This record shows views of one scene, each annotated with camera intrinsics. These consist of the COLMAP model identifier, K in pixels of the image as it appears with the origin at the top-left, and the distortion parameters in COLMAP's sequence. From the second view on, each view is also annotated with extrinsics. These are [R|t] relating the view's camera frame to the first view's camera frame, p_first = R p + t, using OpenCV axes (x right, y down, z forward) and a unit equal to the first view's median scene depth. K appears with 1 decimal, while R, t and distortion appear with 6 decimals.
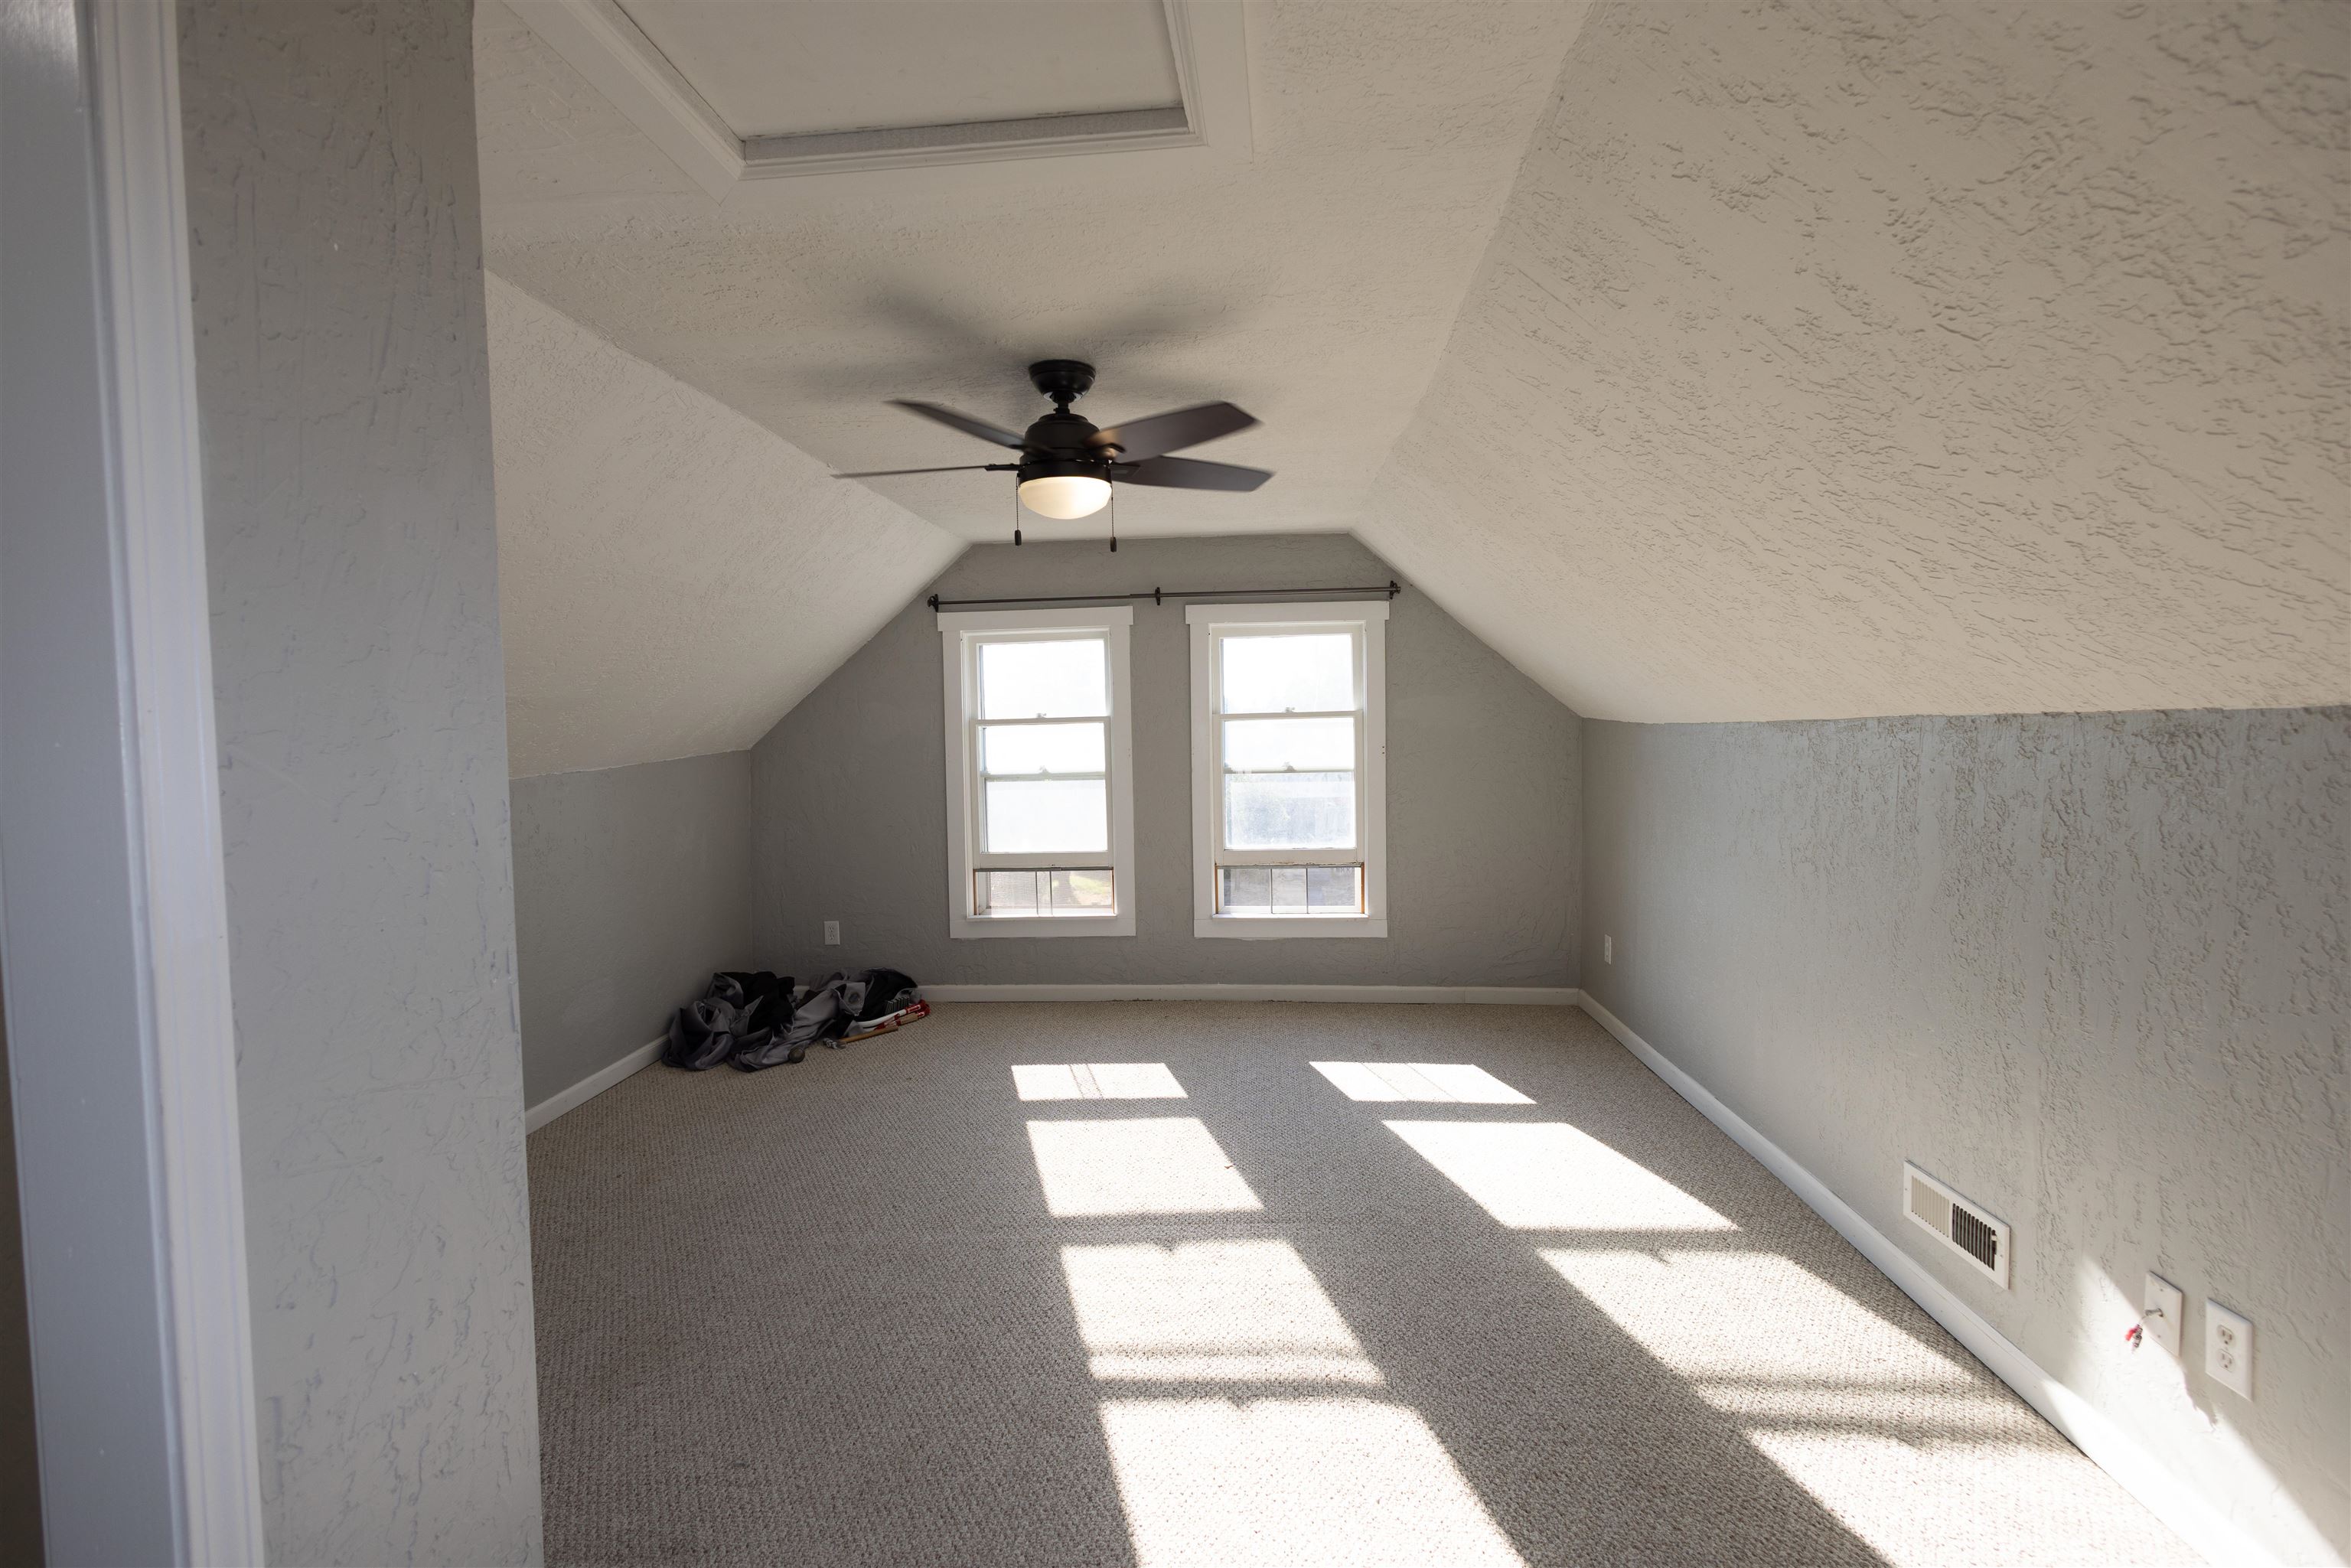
lens RADIAL K [[1081.8, 0, 1170.8], [0, 1081.8, 783.2], [0, 0, 1]] dist [-0.000923, -0.000170]
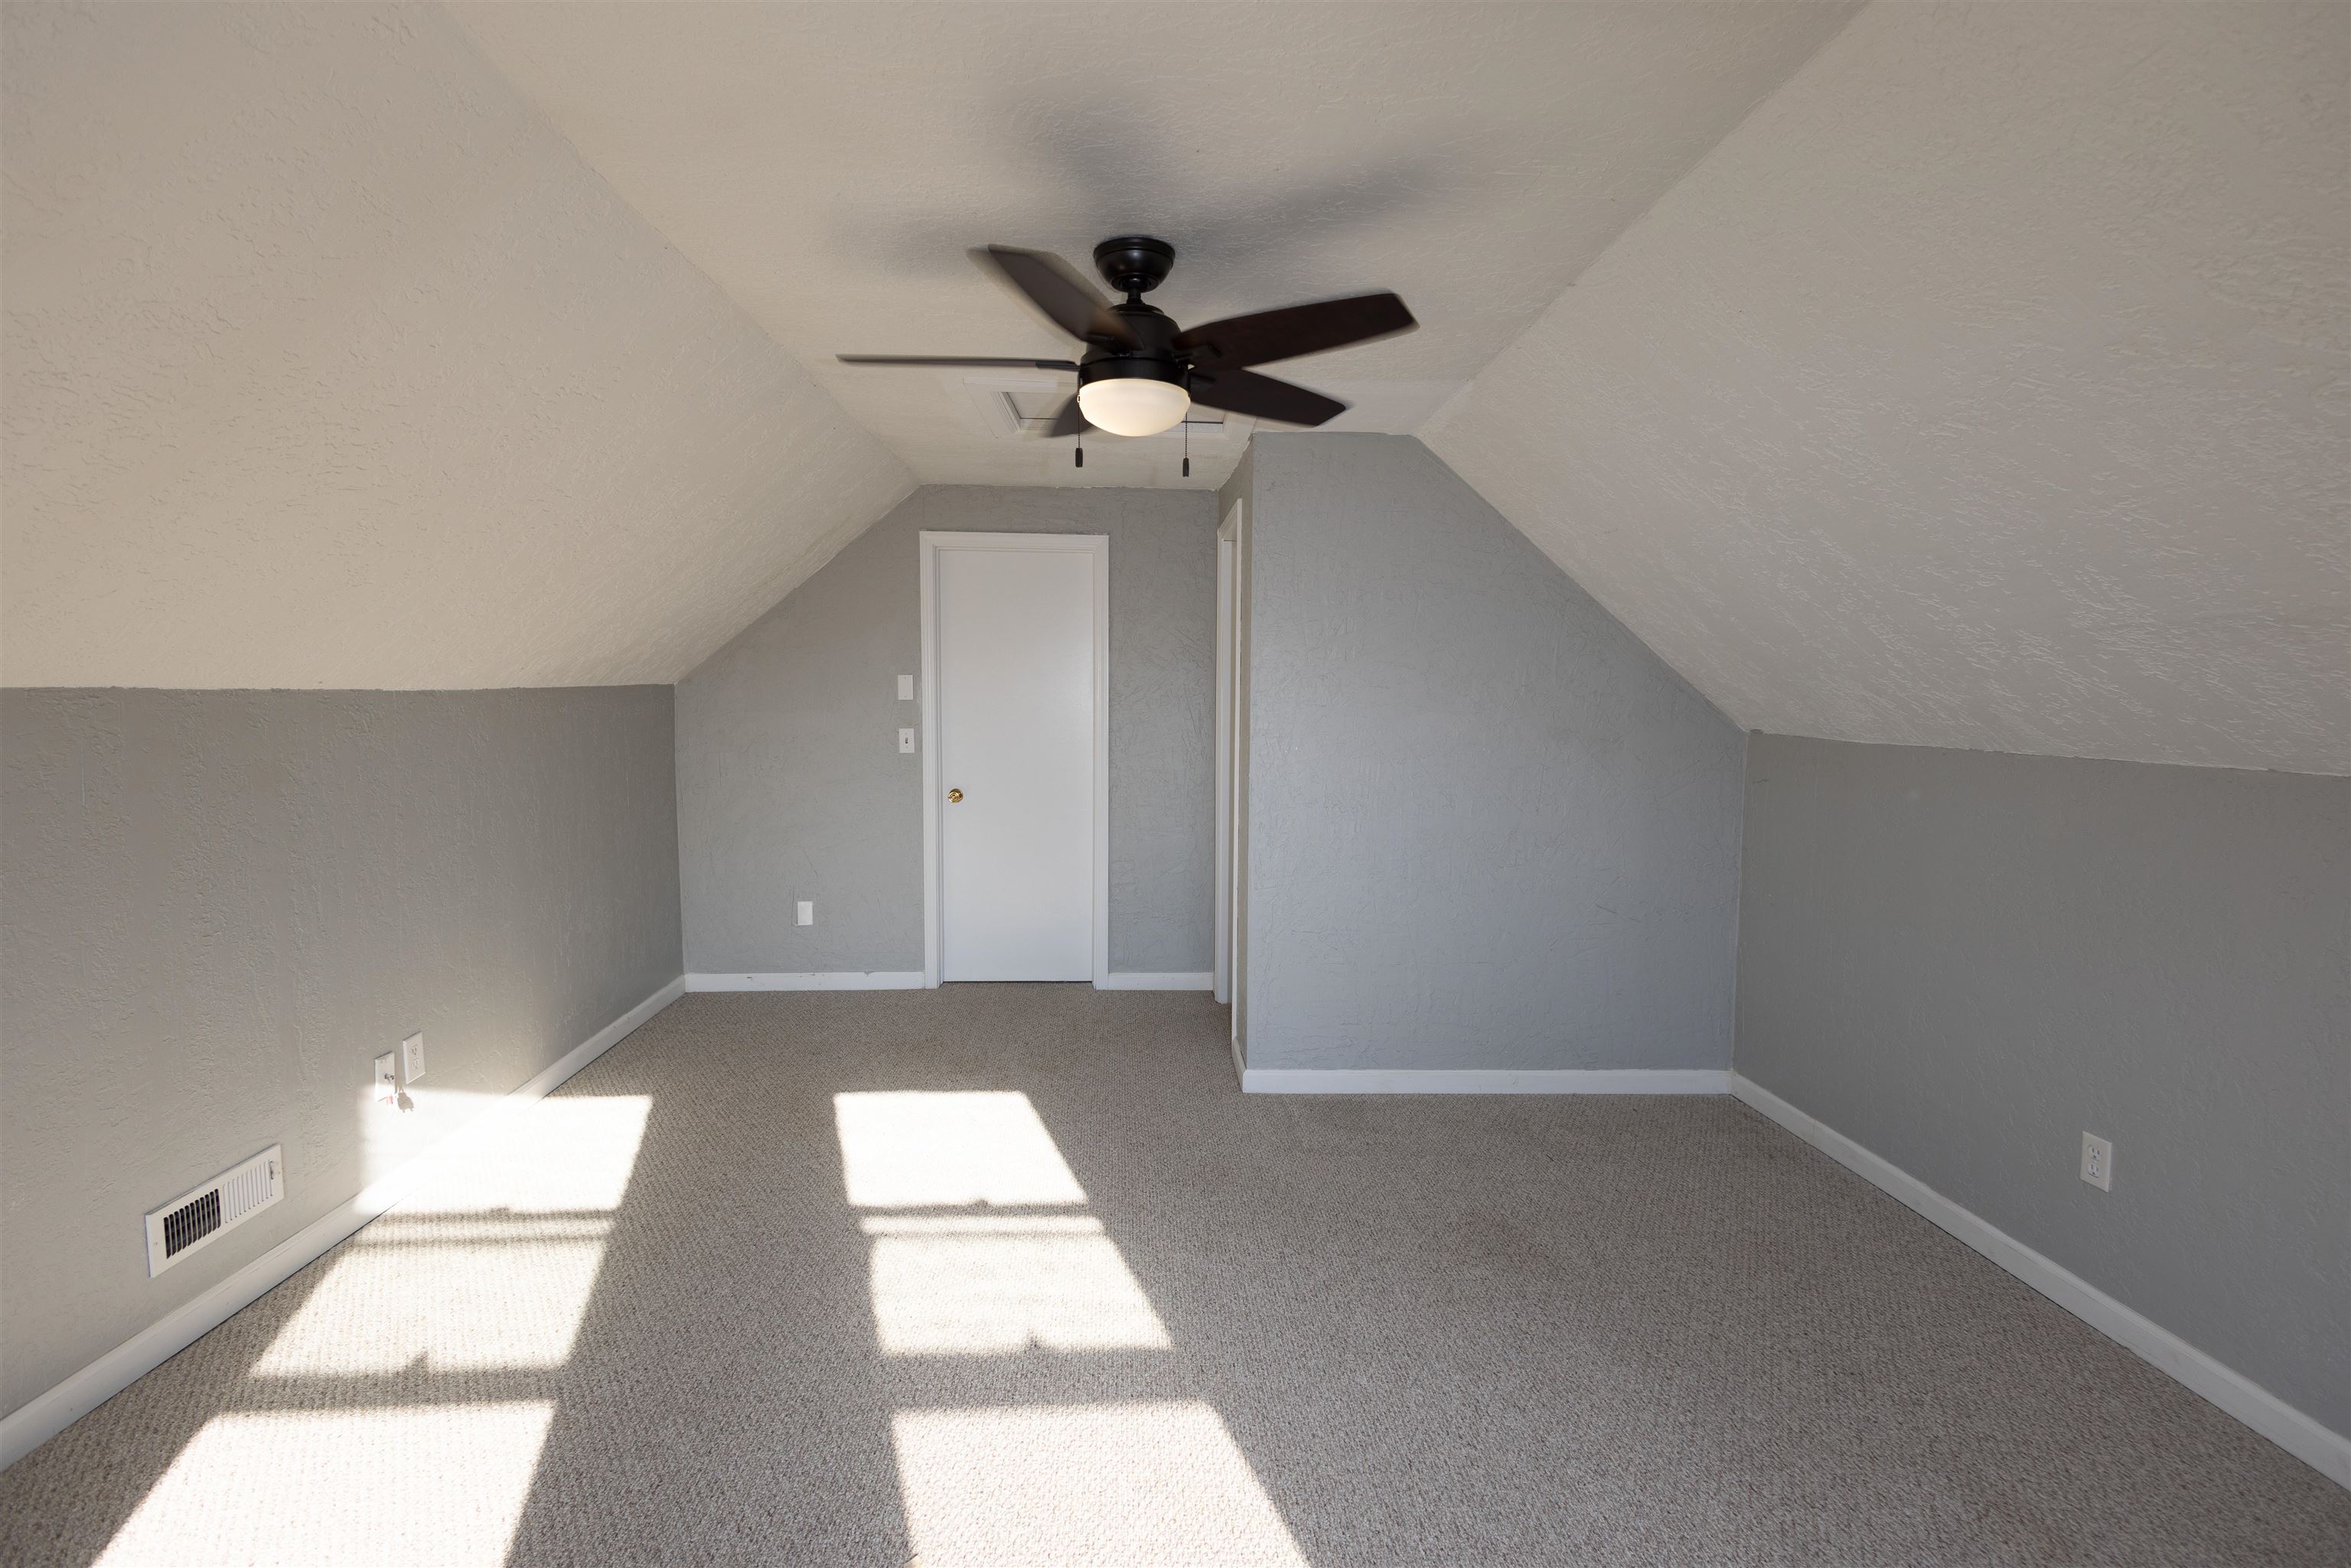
lens RADIAL K [[1081.8, 0, 1170.8], [0, 1081.8, 783.2], [0, 0, 1]] dist [-0.000923, -0.000170]
pose [[-0.992960, 0.016390, -0.117313, -0.020351], [-0.000681, 0.989575, 0.144015, -0.126420], [0.118450, 0.143081, -0.982597, 2.197885]]
